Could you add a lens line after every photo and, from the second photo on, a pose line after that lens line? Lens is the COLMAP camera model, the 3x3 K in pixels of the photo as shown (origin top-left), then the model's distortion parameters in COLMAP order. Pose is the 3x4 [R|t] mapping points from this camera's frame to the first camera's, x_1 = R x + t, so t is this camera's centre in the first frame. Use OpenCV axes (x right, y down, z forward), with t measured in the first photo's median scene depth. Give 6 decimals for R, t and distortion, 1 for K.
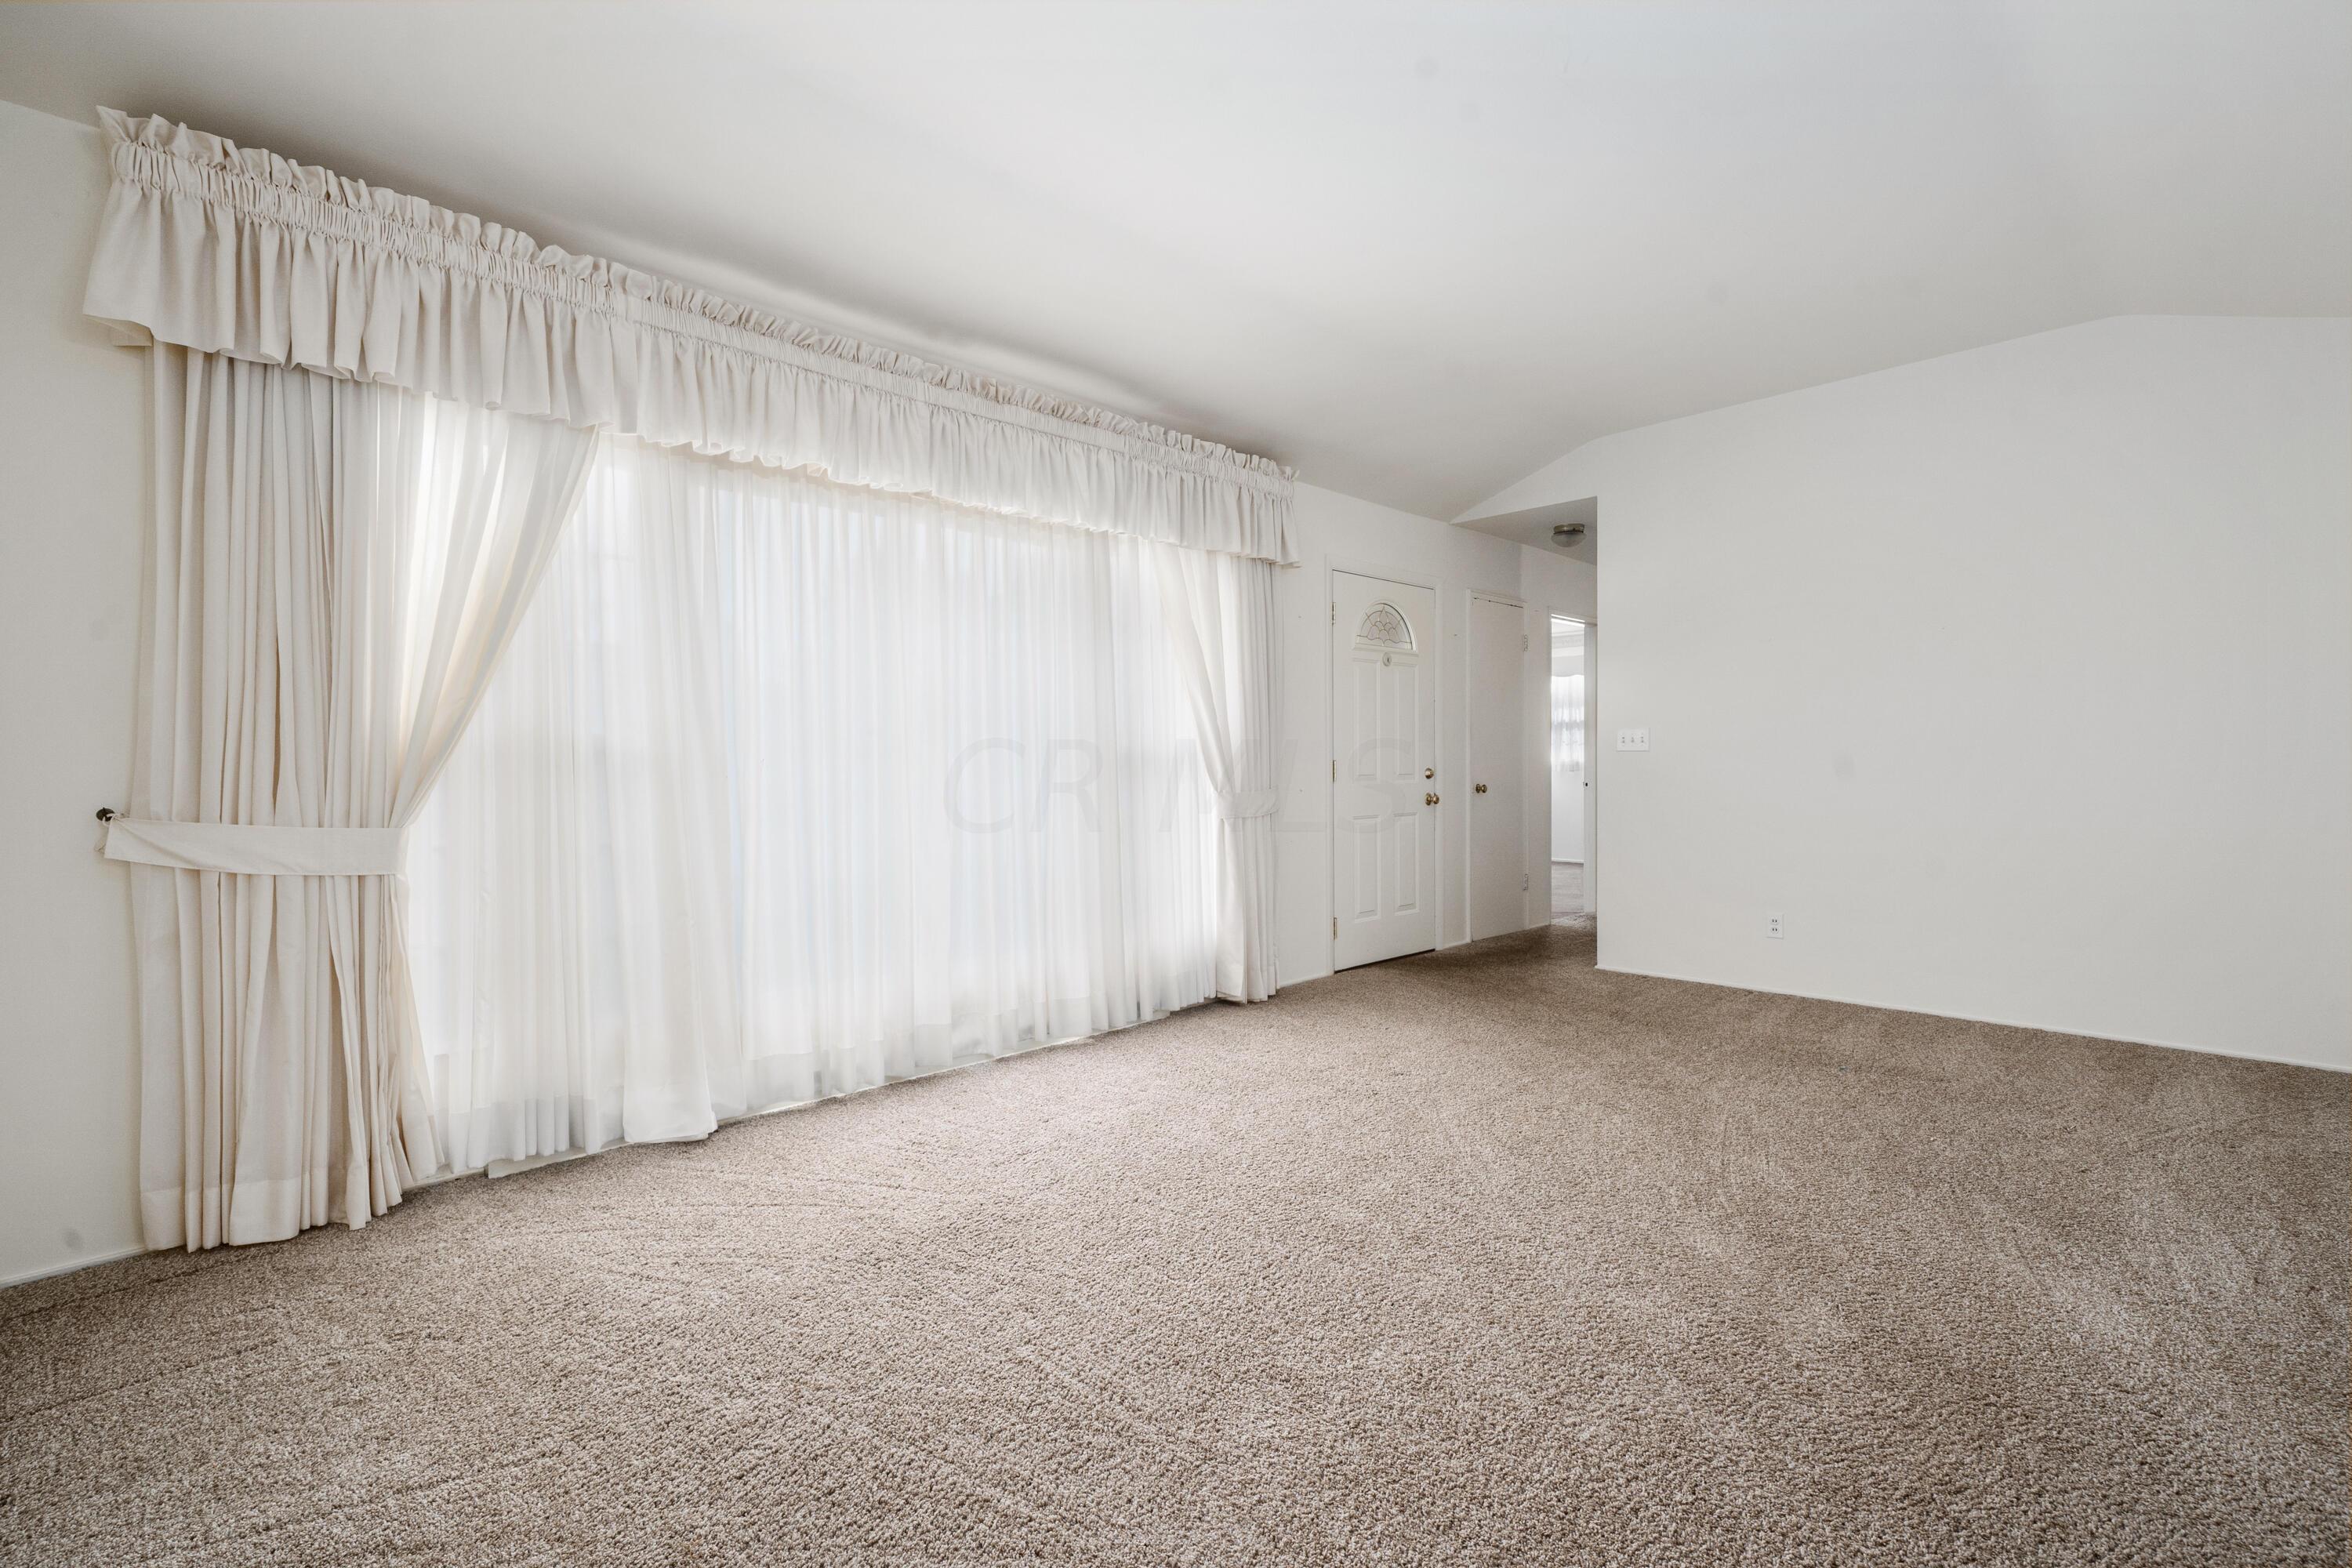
lens RADIAL K [[1063.1, 0, 1170.8], [0, 1063.1, 768.1], [0, 0, 1]] dist [0.003757, 0.000293]
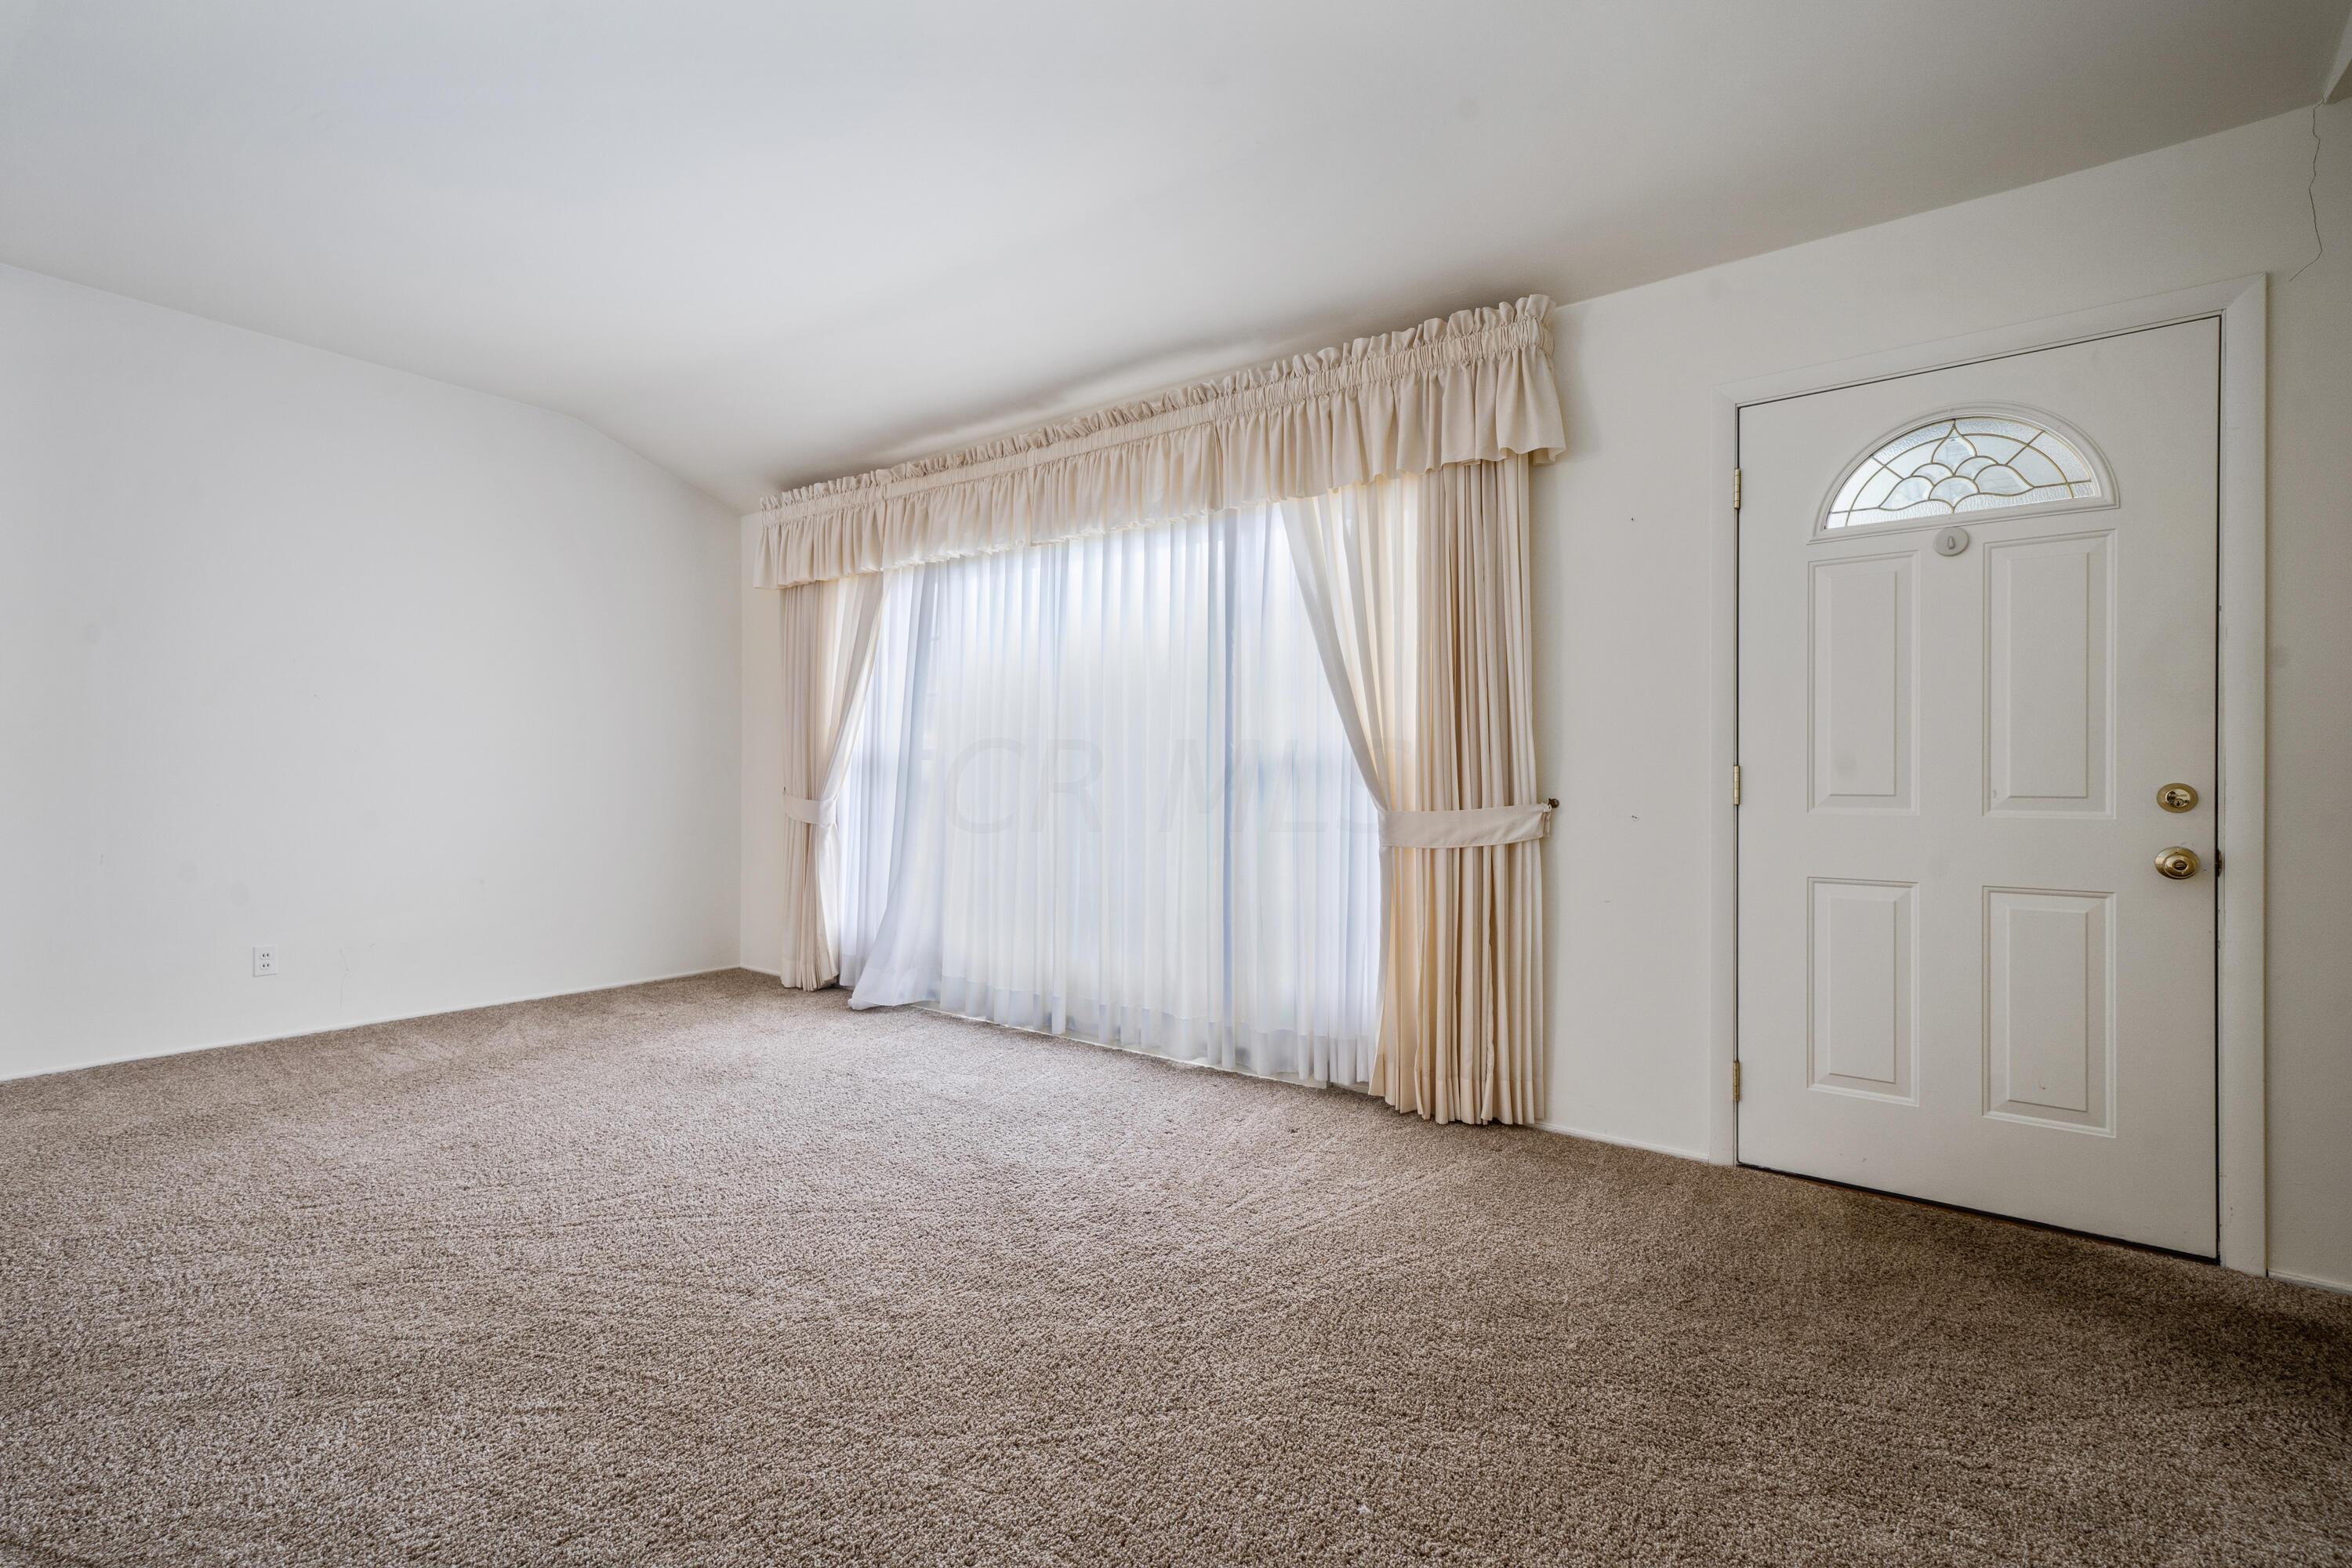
lens RADIAL K [[1063.1, 0, 1176.3], [0, 1063.1, 769.5], [0, 0, 1]] dist [0.003757, 0.000293]
pose [[0.147254, 0.008900, -0.989059, 0.782524], [-0.002412, 0.999960, 0.008639, -0.011080], [0.989096, 0.001113, 0.147270, 0.786248]]
